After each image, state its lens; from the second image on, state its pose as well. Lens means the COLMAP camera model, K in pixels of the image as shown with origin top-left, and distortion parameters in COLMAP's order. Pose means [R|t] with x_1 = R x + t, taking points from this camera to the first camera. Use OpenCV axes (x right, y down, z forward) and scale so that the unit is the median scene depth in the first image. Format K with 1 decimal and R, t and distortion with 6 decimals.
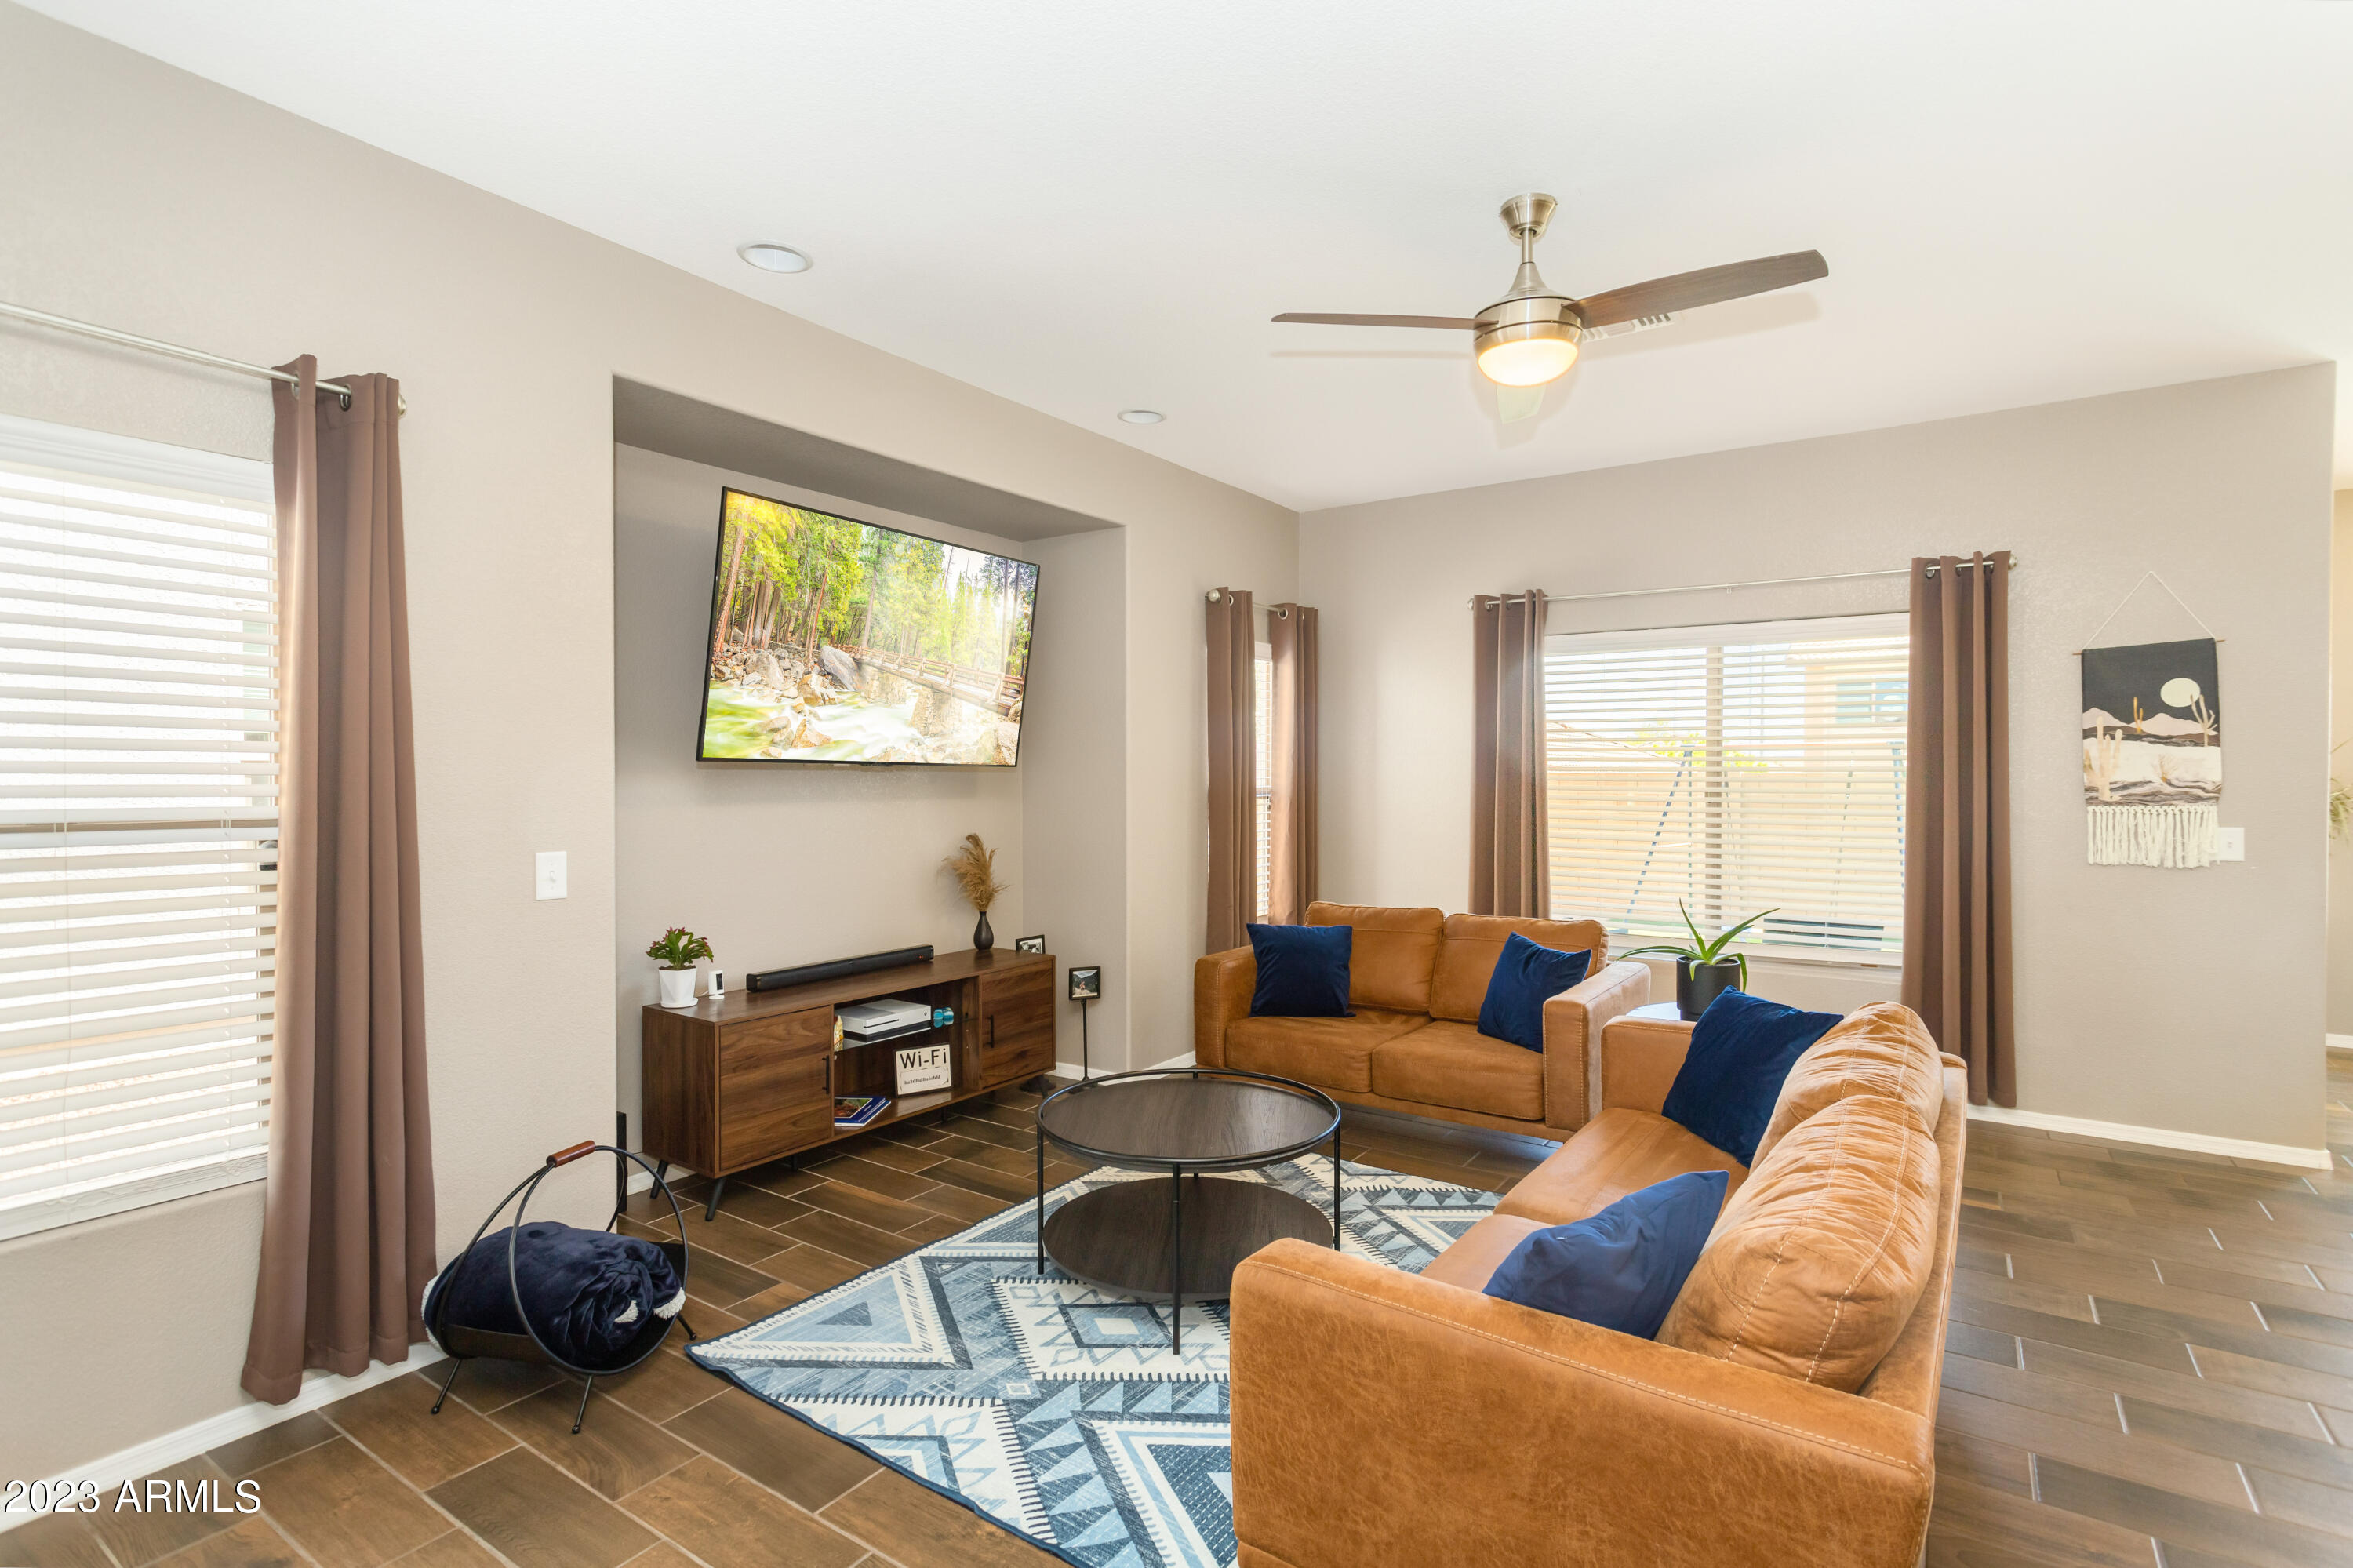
lens RADIAL K [[1143.0, 0, 1176.5], [0, 1143.0, 784.0], [0, 0, 1]] dist [-0.001620, 0.000042]
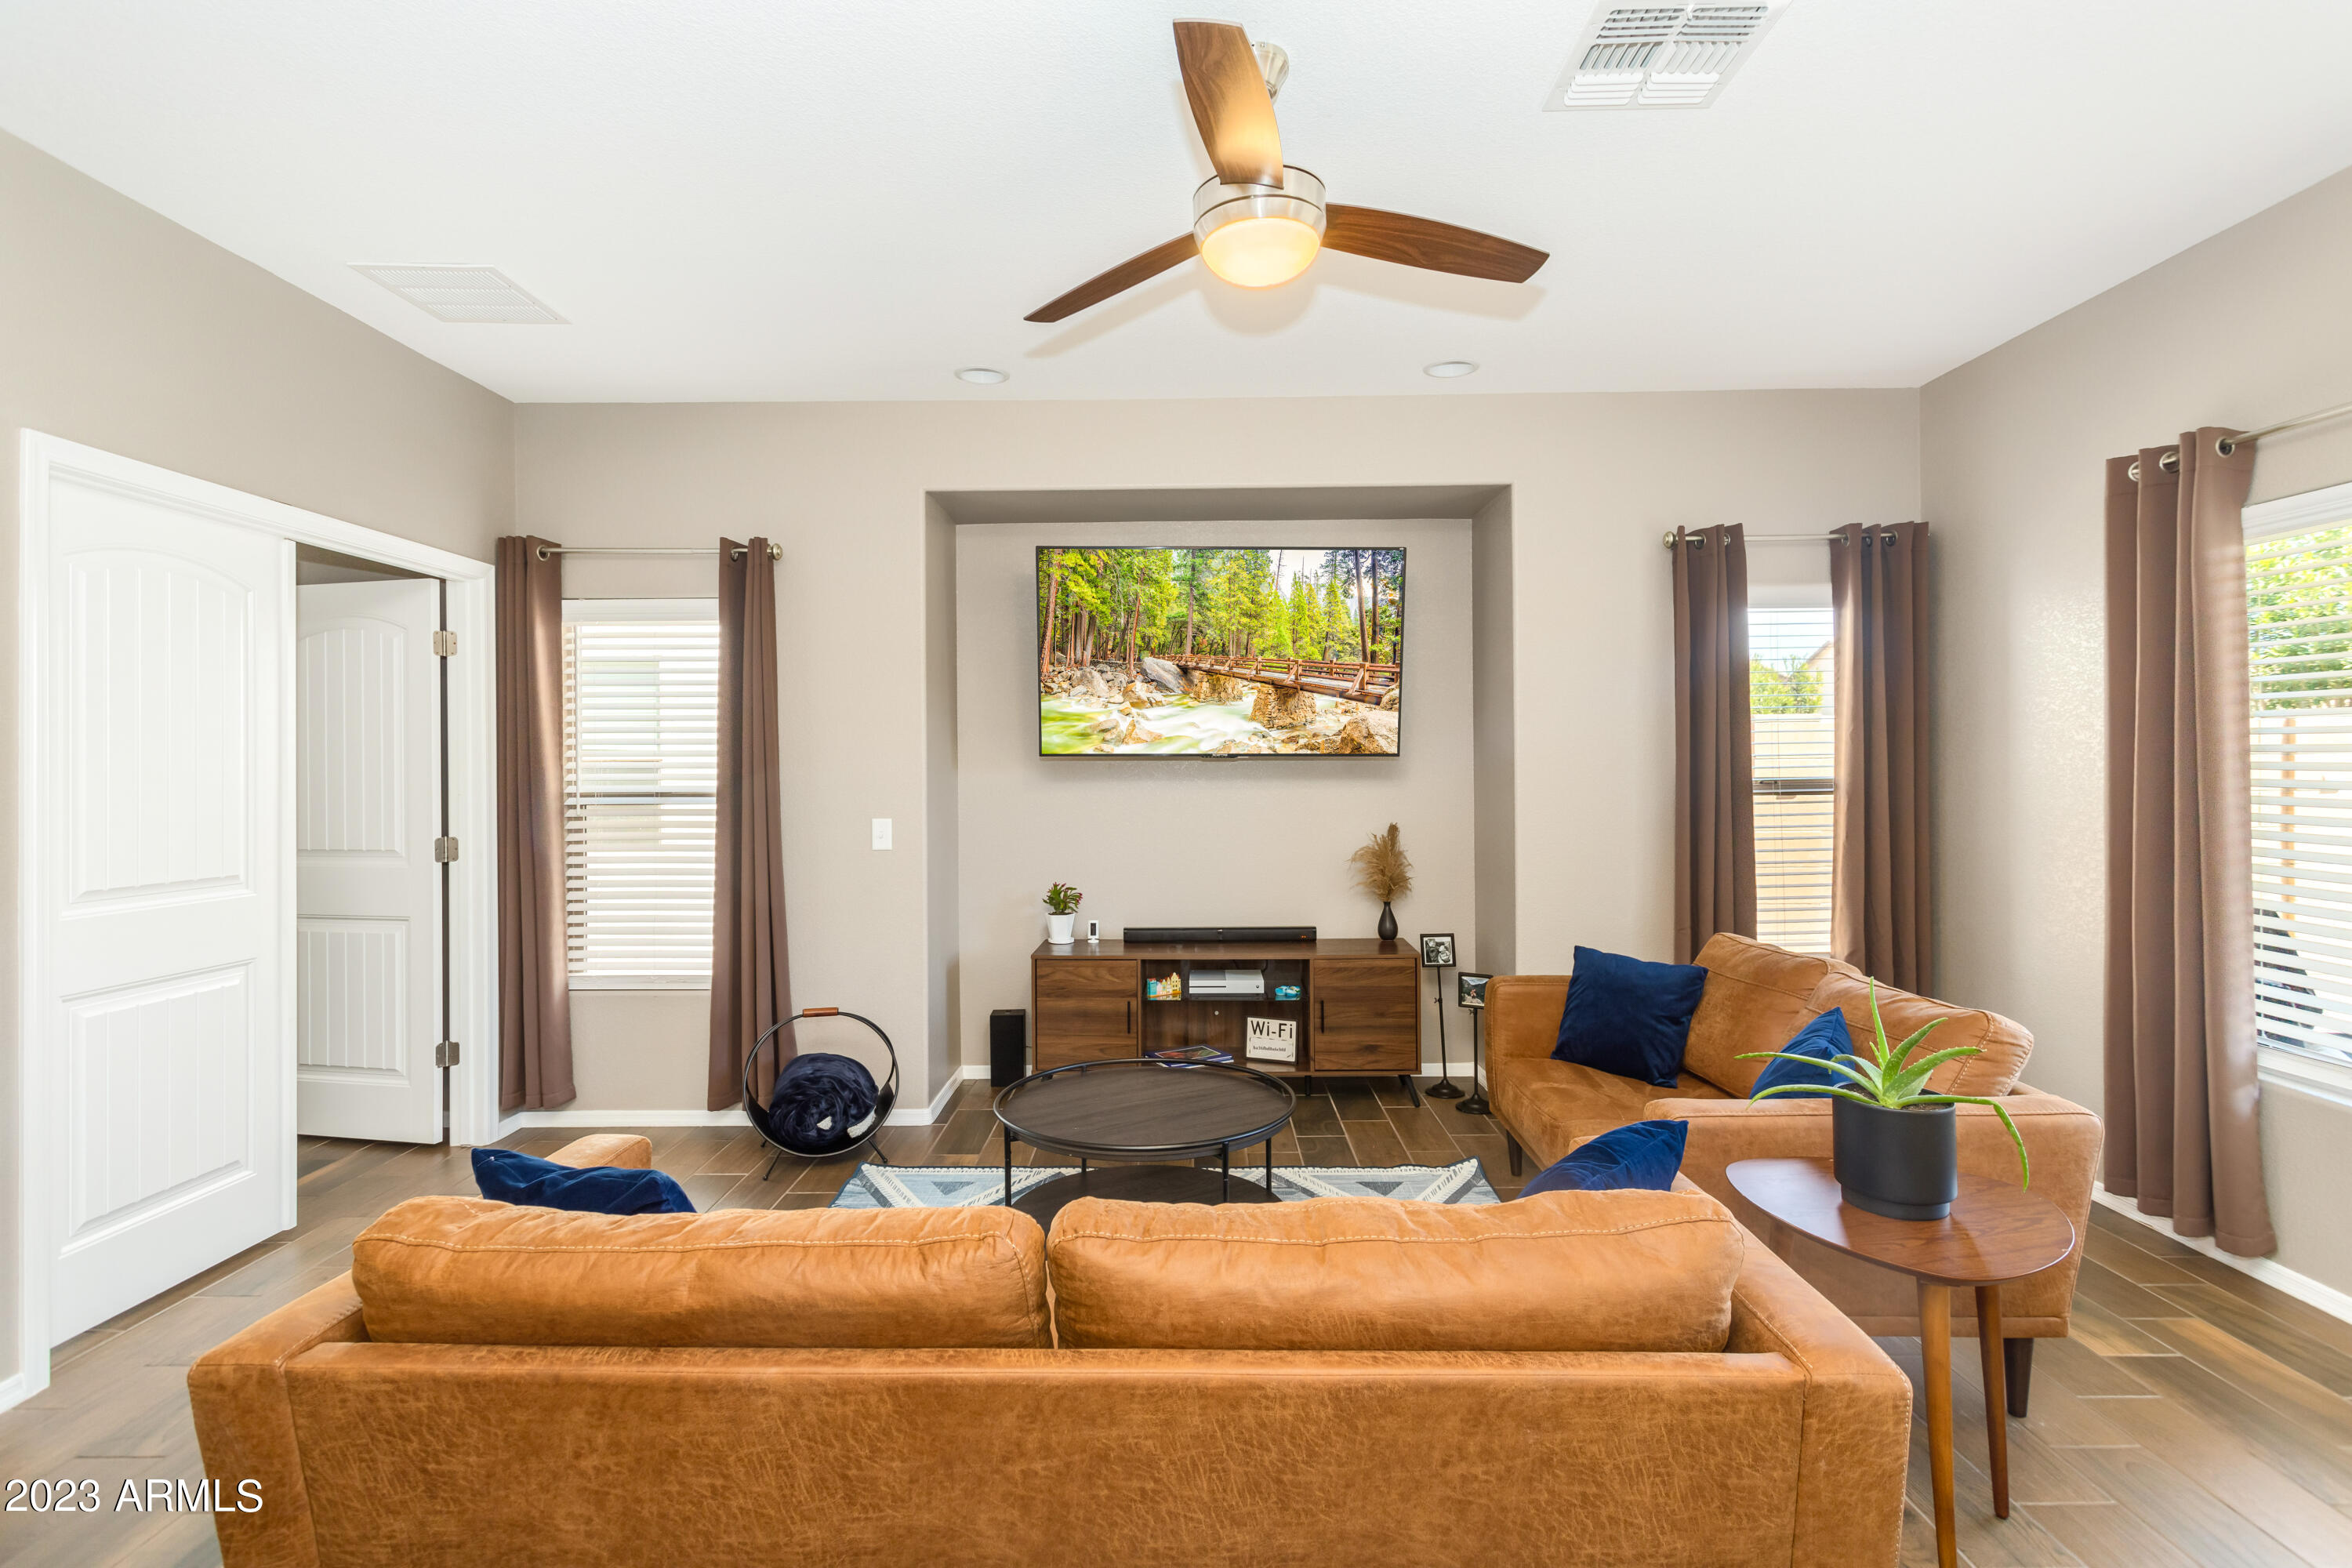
lens RADIAL K [[1132.8, 0, 1178.0], [0, 1132.8, 766.6], [0, 0, 1]] dist [0.001055, 0.000381]
pose [[0.554281, -0.004075, -0.832319, 0.682466], [-0.001390, 0.999982, -0.005821, -0.000593], [0.832328, 0.004383, 0.554266, 0.370187]]
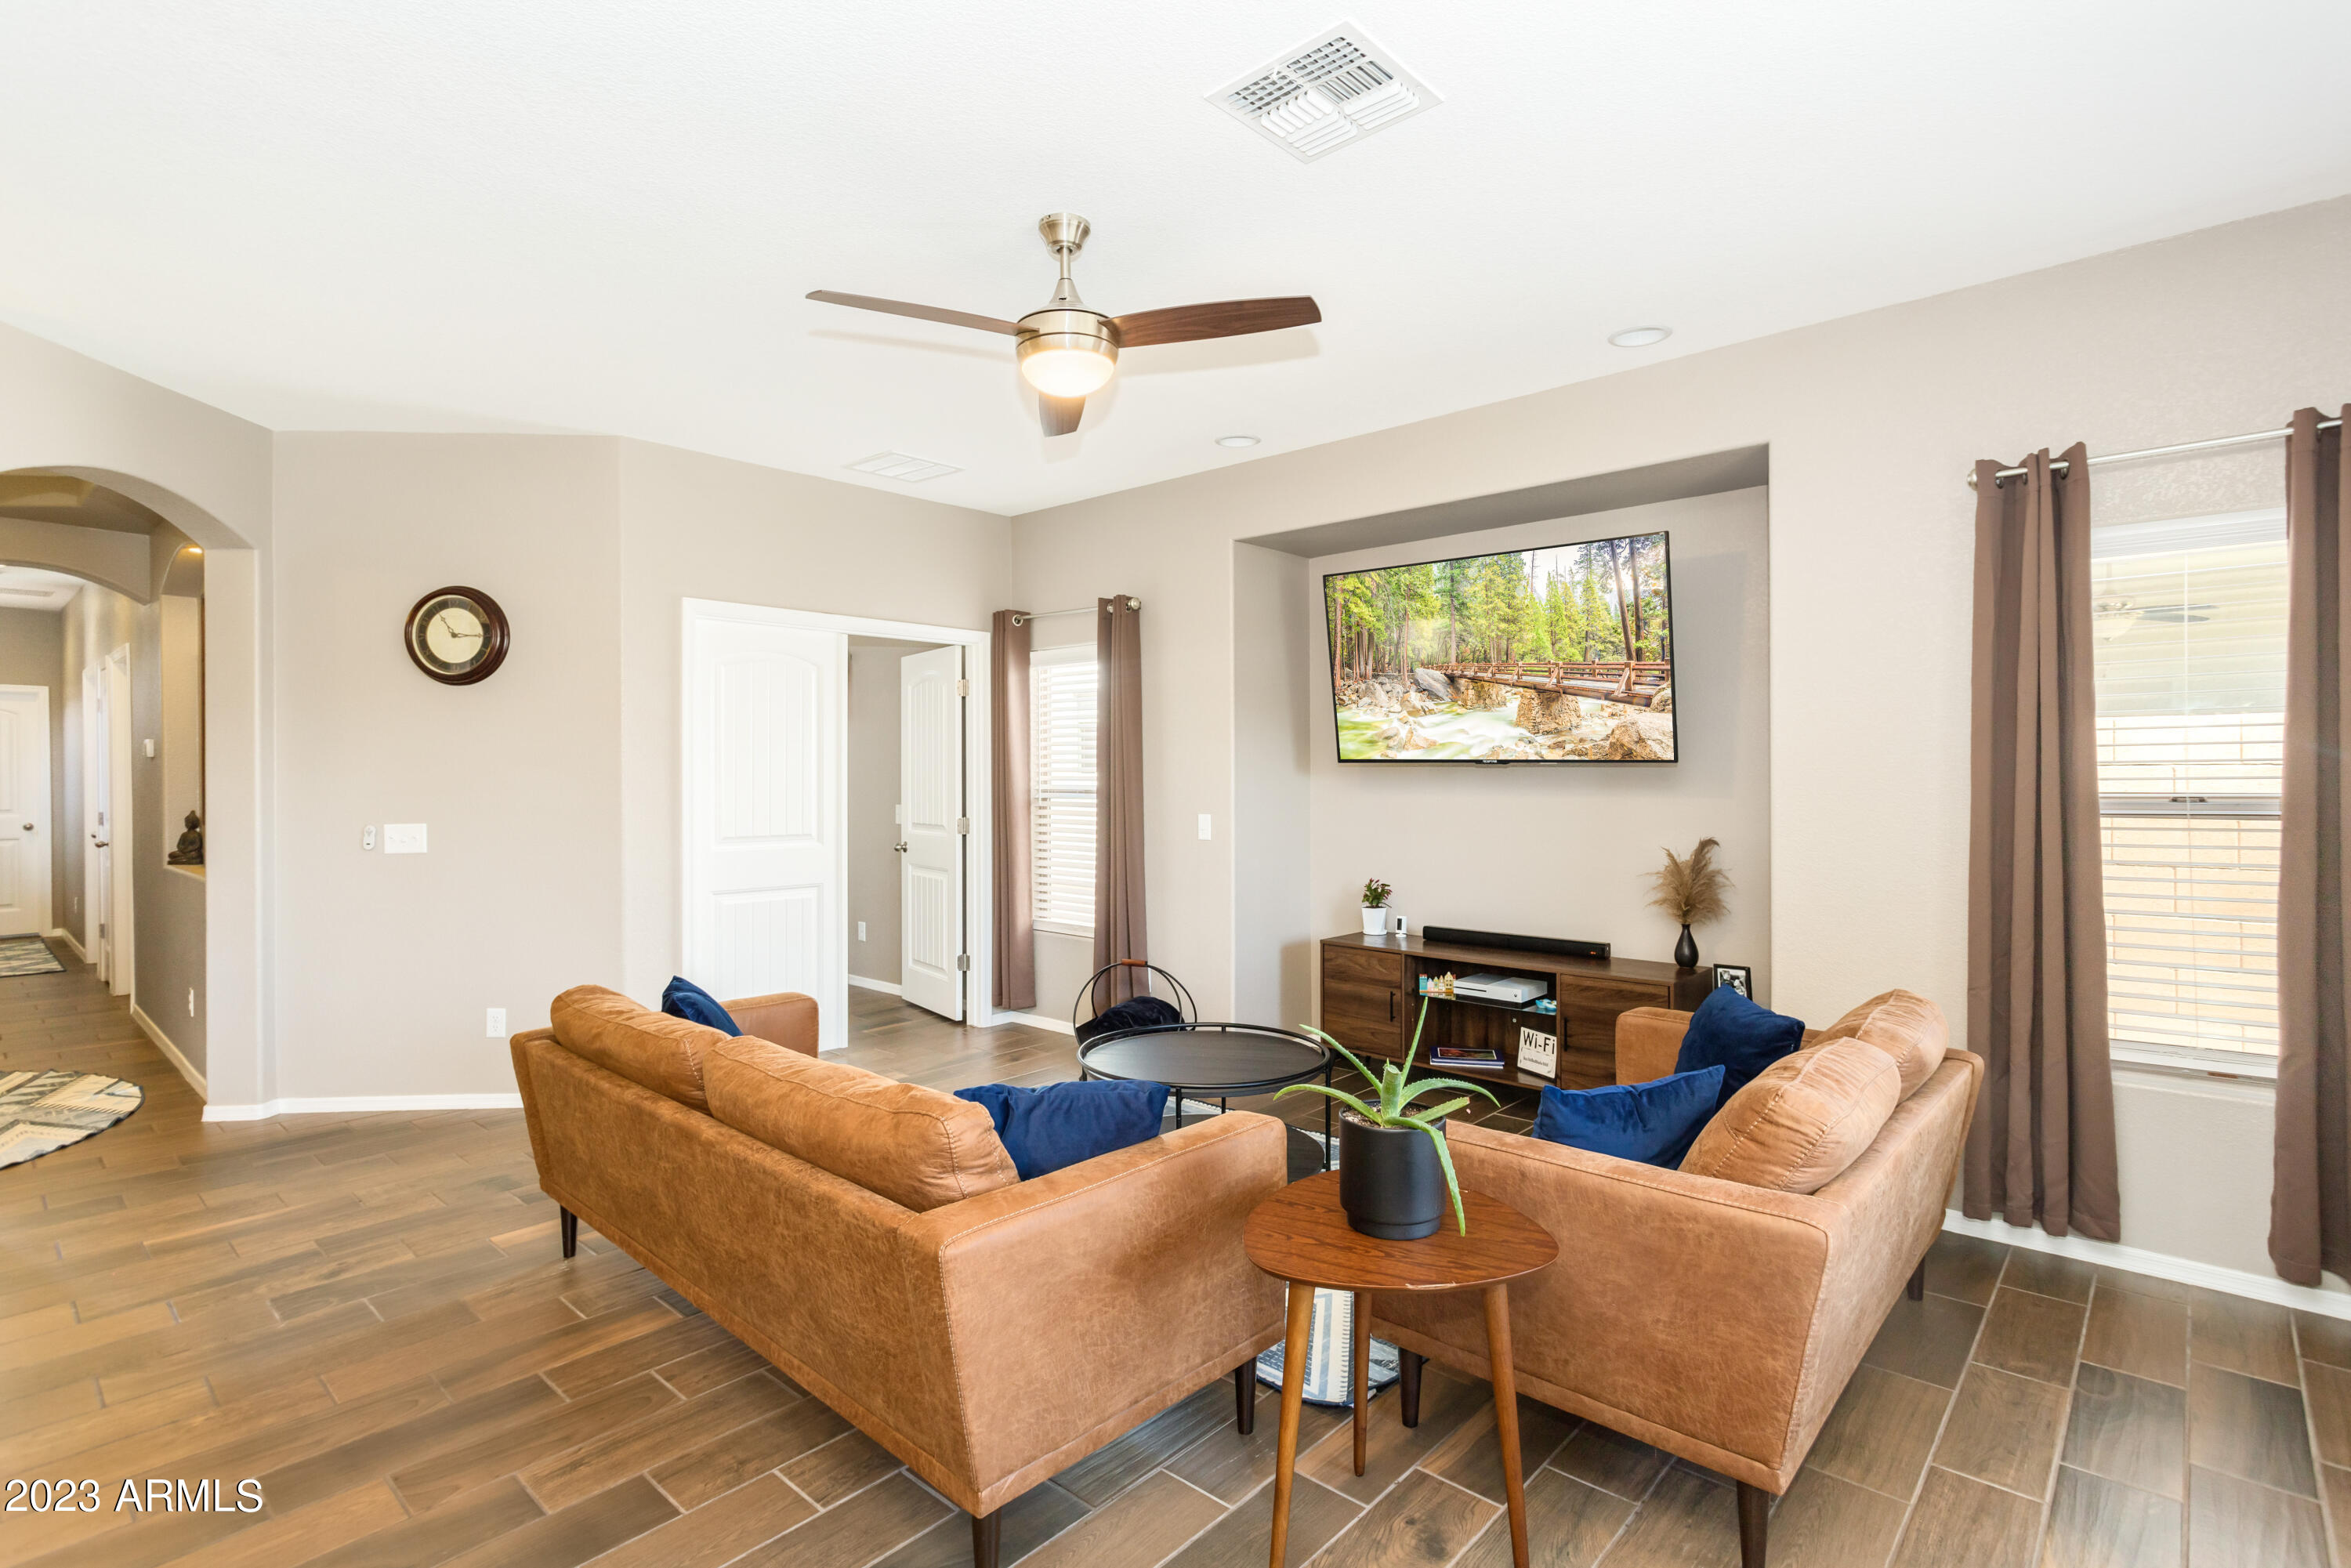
lens RADIAL K [[1132.3, 0, 1177.5], [0, 1132.3, 766.6], [0, 0, 1]] dist [0.001055, 0.000381]
pose [[-0.140584, 0.000881, -0.990068, 0.943640], [-0.004553, 0.999988, 0.001536, -0.014076], [0.990058, 0.004724, -0.140578, 0.902910]]
